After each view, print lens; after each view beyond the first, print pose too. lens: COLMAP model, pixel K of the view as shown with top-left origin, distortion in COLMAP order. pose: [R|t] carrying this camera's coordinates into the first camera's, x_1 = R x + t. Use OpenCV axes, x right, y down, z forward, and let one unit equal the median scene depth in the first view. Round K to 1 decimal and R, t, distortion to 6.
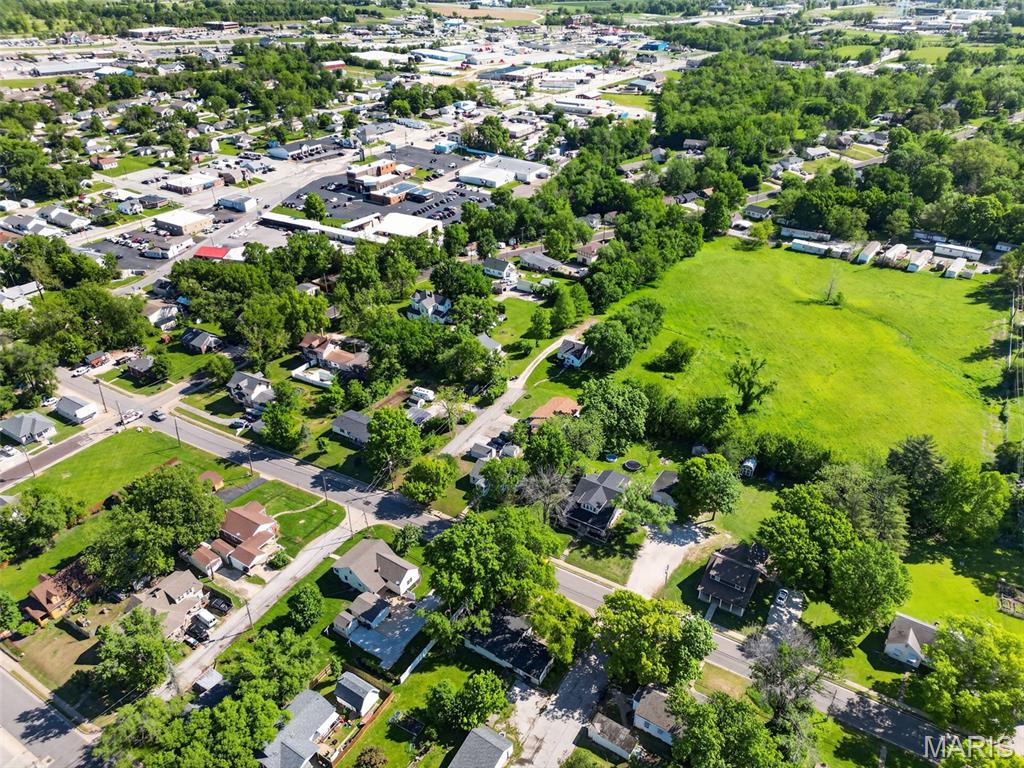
lens RADIAL K [[709.2, 0, 515.4], [0, 709.2, 385.3], [0, 0, 1]] dist [0.085377, -0.079318]
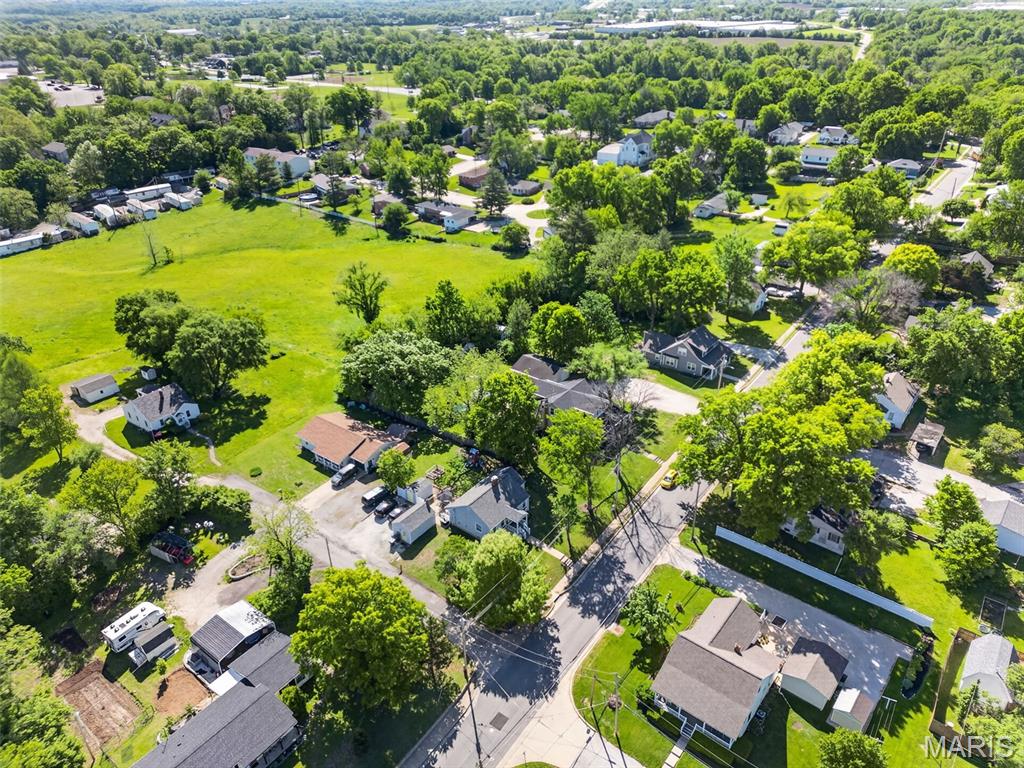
lens RADIAL K [[699.0, 0, 513.3], [0, 699.0, 397.5], [0, 0, 1]] dist [0.082180, -0.075948]
pose [[0.088218, -0.499538, 0.861789, -0.289821], [0.534035, 0.754035, 0.382411, -0.092315], [-0.840847, 0.426489, 0.333290, 0.444281]]
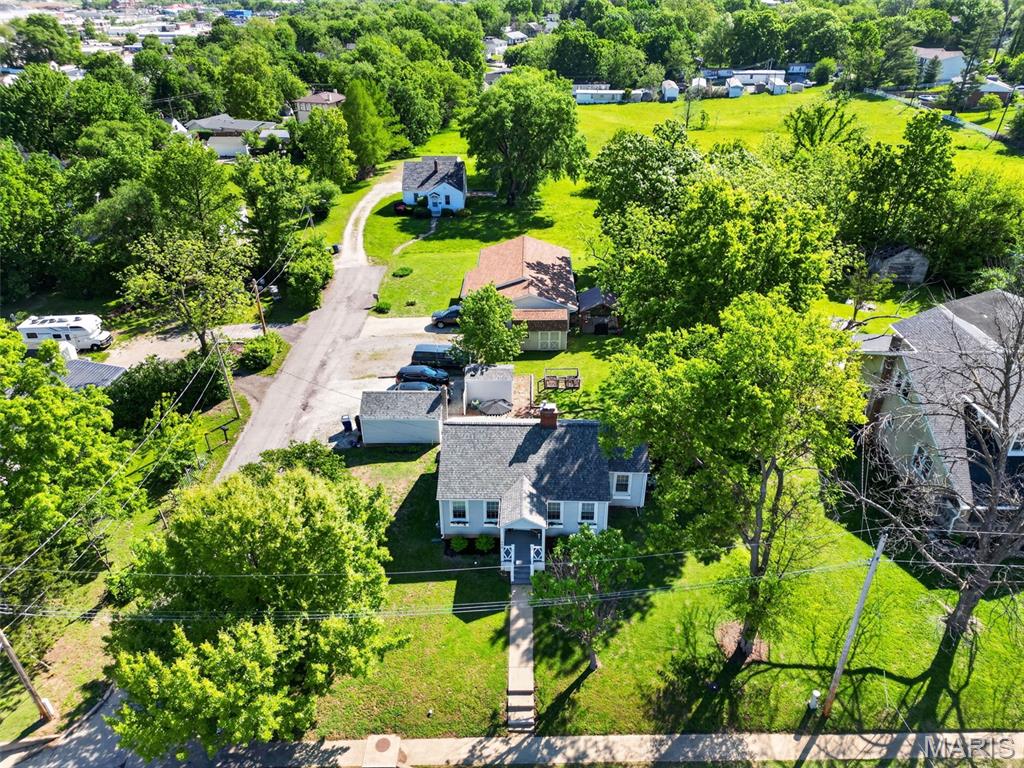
lens RADIAL K [[709.2, 0, 515.4], [0, 709.2, 385.3], [0, 0, 1]] dist [0.085377, -0.079318]
pose [[0.855918, -0.253510, 0.450707, -0.079330], [0.269258, 0.962598, 0.030098, 0.054096], [-0.441479, 0.095595, 0.892164, 0.465443]]
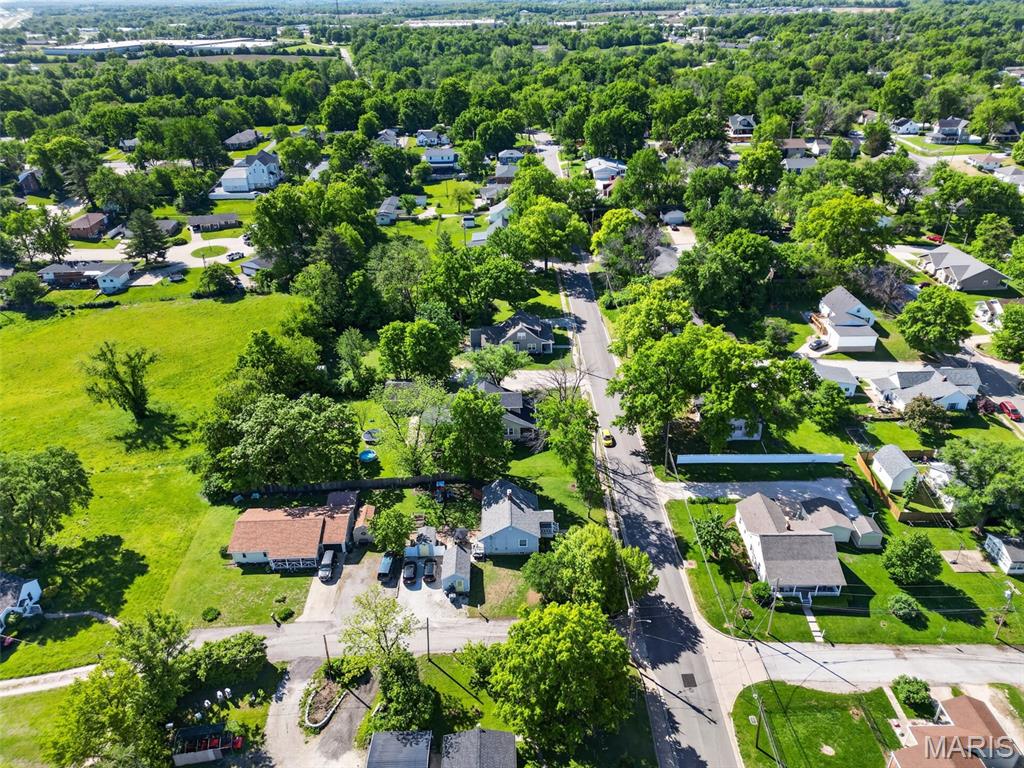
lens RADIAL K [[712.8, 0, 514.9], [0, 712.8, 385.2], [0, 0, 1]] dist [0.067423, -0.053780]
pose [[-0.554997, -0.387447, 0.736114, -0.249216], [0.450428, 0.603987, 0.657506, -0.192159], [-0.699352, 0.696480, -0.160694, 0.601401]]
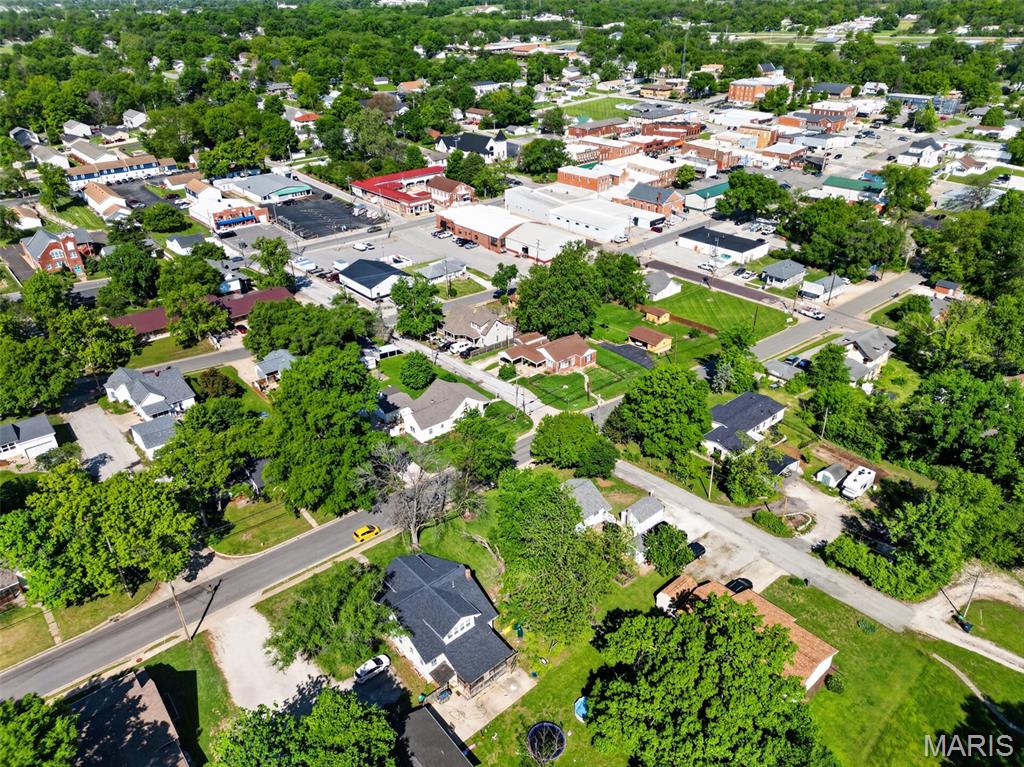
lens RADIAL K [[709.2, 0, 515.4], [0, 709.2, 384.8], [0, 0, 1]] dist [0.085377, -0.079318]
pose [[-0.287395, 0.471145, -0.833922, 0.256899], [-0.485715, 0.678711, 0.550847, -0.150633], [0.825521, 0.563359, 0.033784, 0.524849]]
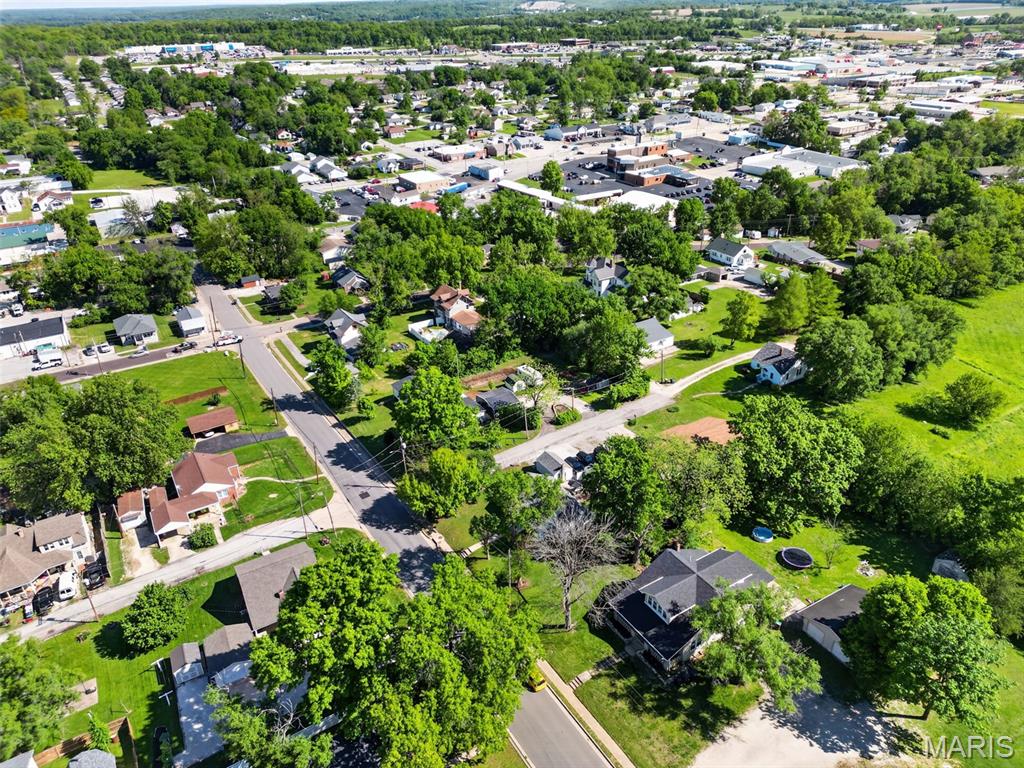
lens RADIAL K [[709.2, 0, 515.4], [0, 709.2, 385.3], [0, 0, 1]] dist [0.085377, -0.079318]
pose [[0.894915, 0.194084, -0.401818, 0.103085], [-0.213895, 0.976846, -0.004550, 0.020216], [0.391632, 0.090019, 0.915708, 0.248554]]
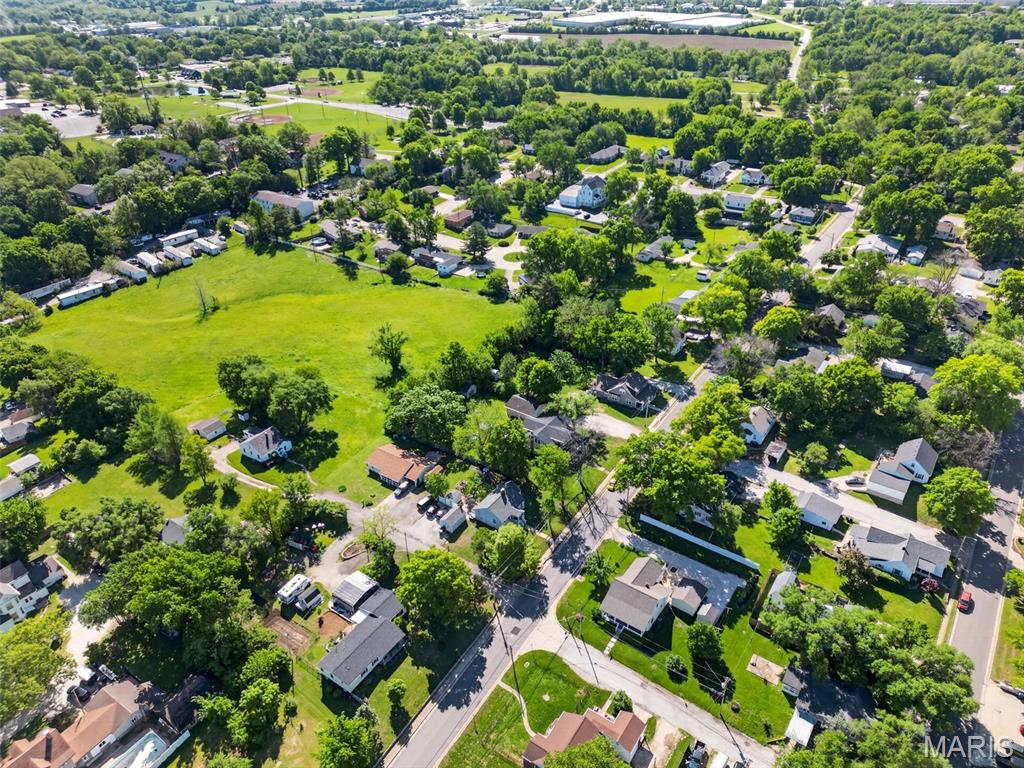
lens RADIAL K [[699.0, 0, 513.3], [0, 699.0, 397.5], [0, 0, 1]] dist [0.082180, -0.075948]
pose [[0.033128, -0.533081, 0.845416, -0.438222], [0.537485, 0.722651, 0.434610, -0.221635], [-0.842623, 0.440000, 0.310463, 0.374862]]
